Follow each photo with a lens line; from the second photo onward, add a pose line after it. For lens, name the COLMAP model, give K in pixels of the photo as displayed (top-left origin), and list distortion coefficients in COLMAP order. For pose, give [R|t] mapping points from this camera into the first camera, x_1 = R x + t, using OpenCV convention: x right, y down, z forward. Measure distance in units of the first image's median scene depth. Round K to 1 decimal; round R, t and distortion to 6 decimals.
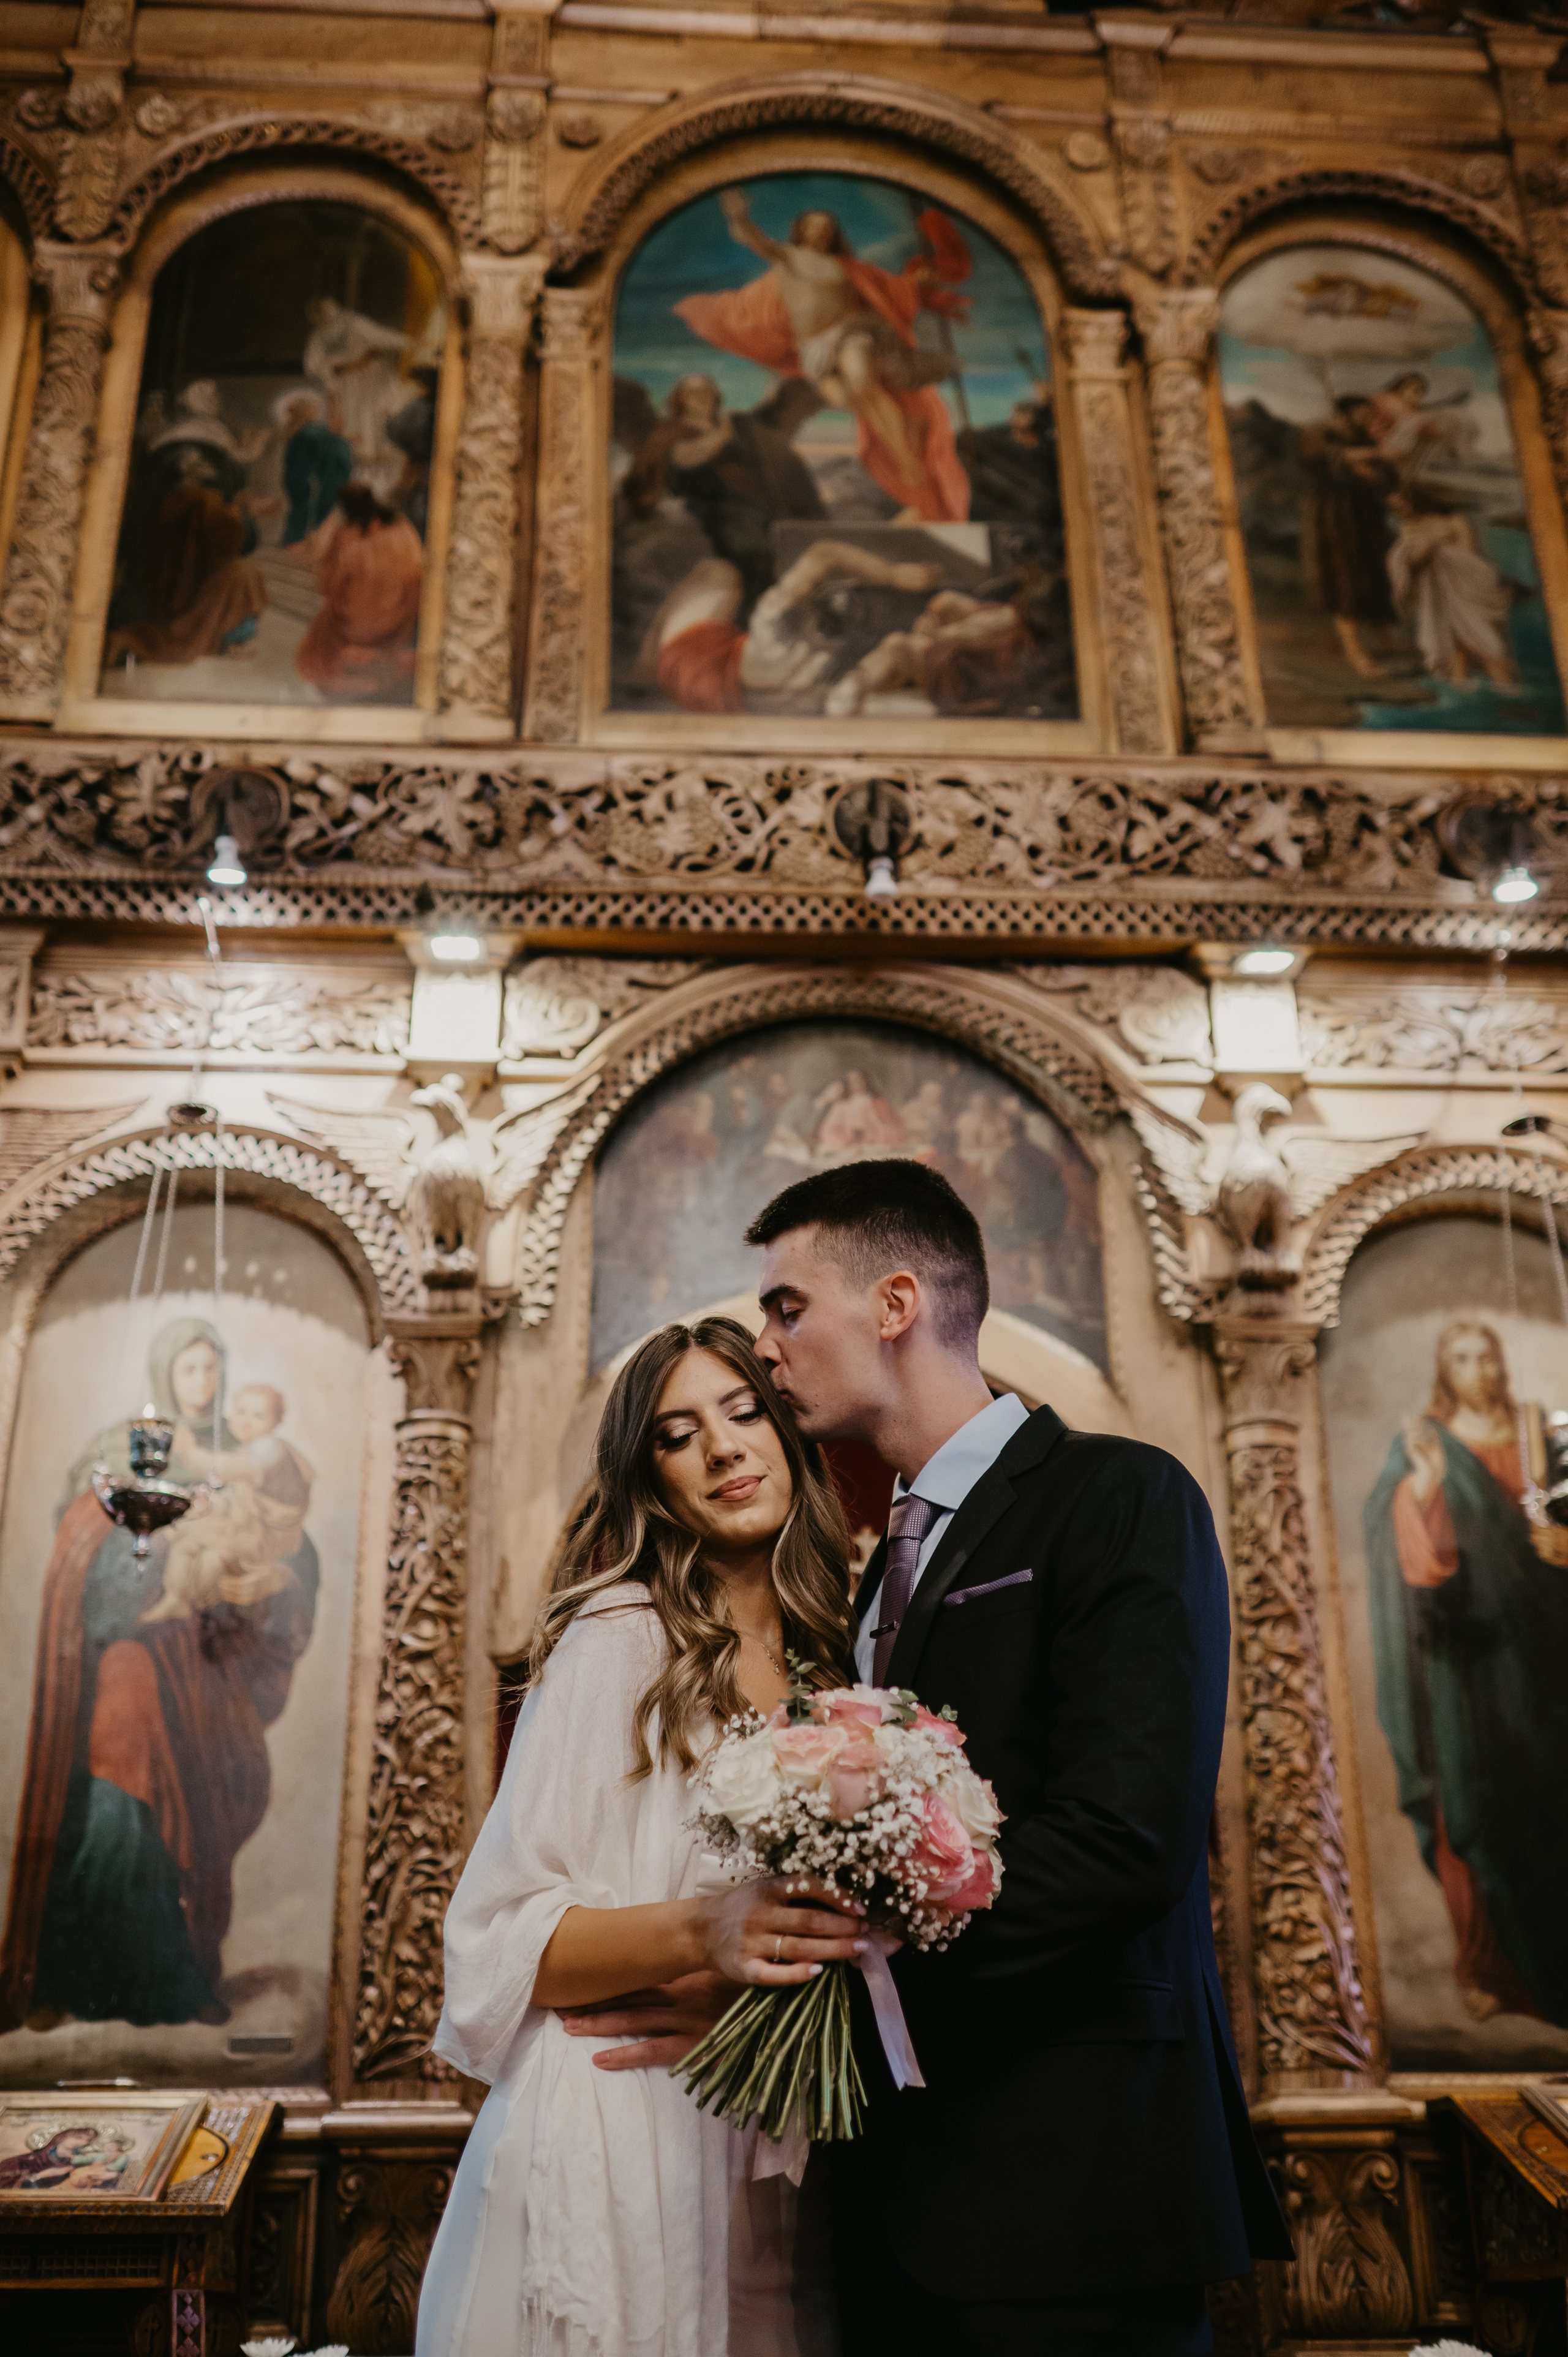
lens RADIAL K [[2343.8, 0, 784.0], [0, 2343.8, 1178.5], [0, 0, 1]] dist [-0.002307, 0.012143]
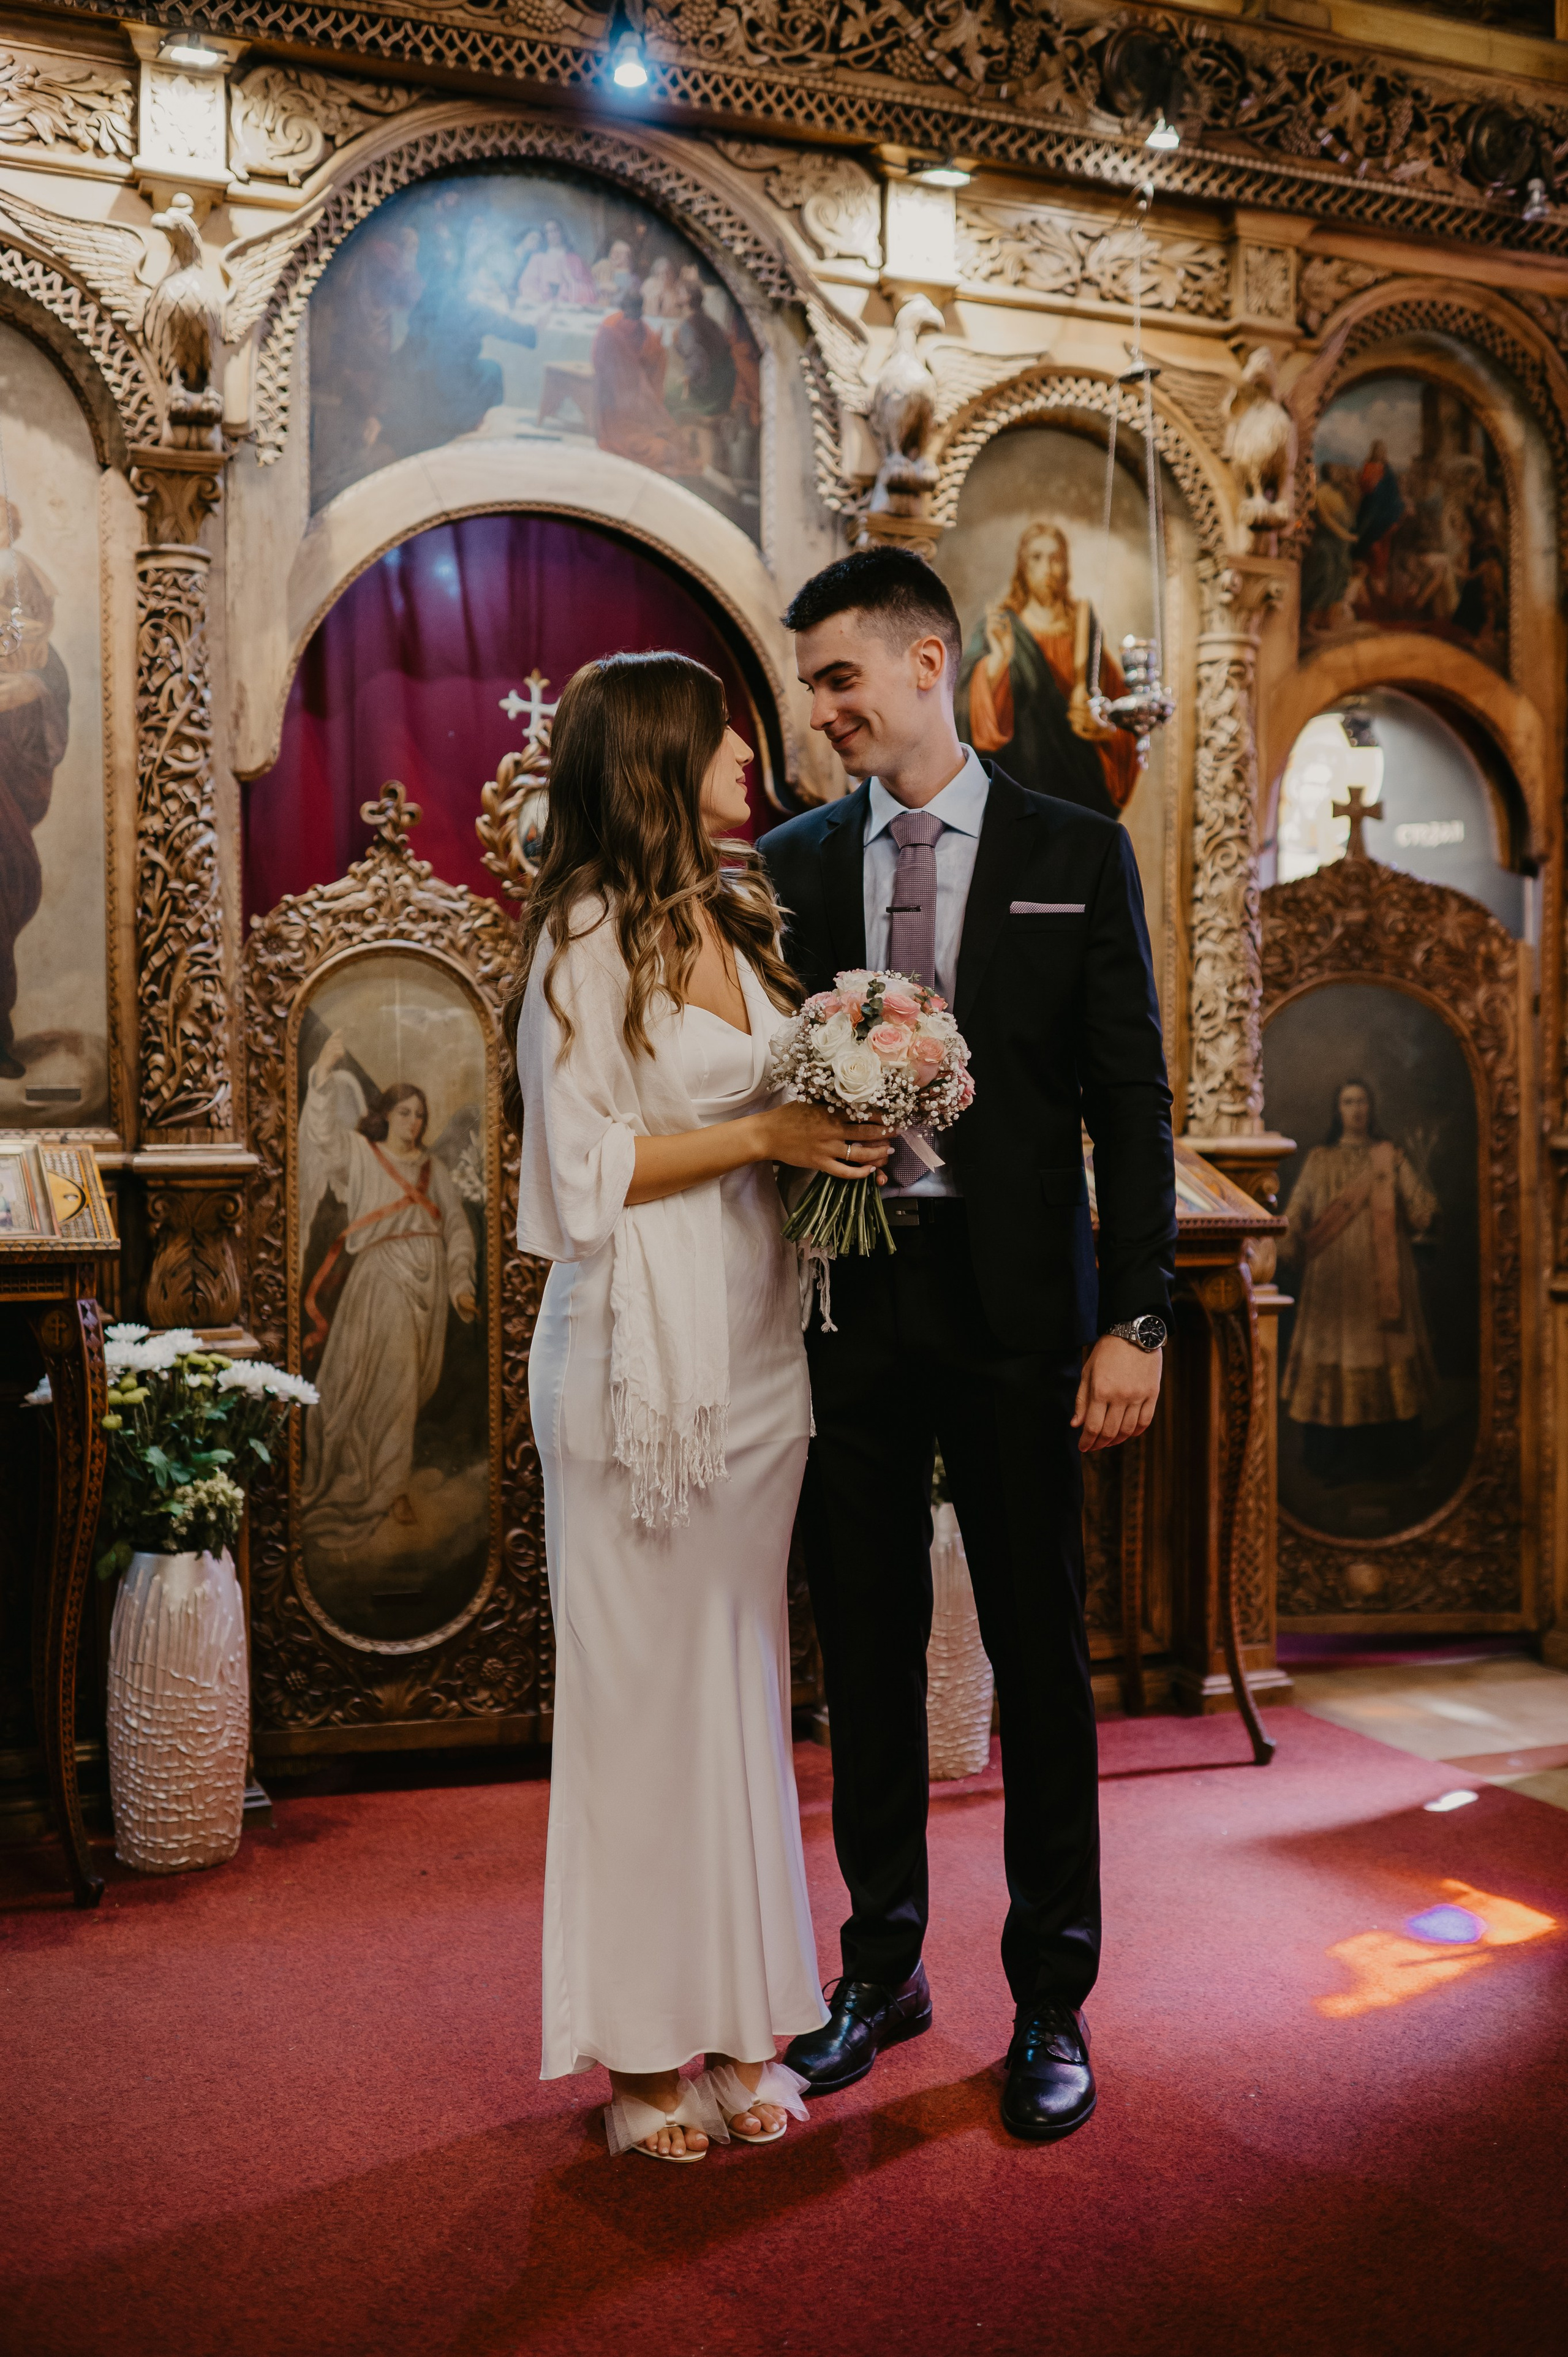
lens RADIAL K [[2343.8, 0, 784.0], [0, 2343.8, 1178.5], [0, 0, 1]] dist [-0.002307, 0.012143]
pose [[0.943102, -0.003512, 0.332486, -0.233466], [-0.147728, 0.891408, 0.428449, -0.135219], [-0.297885, -0.453189, 0.840169, -0.110086]]
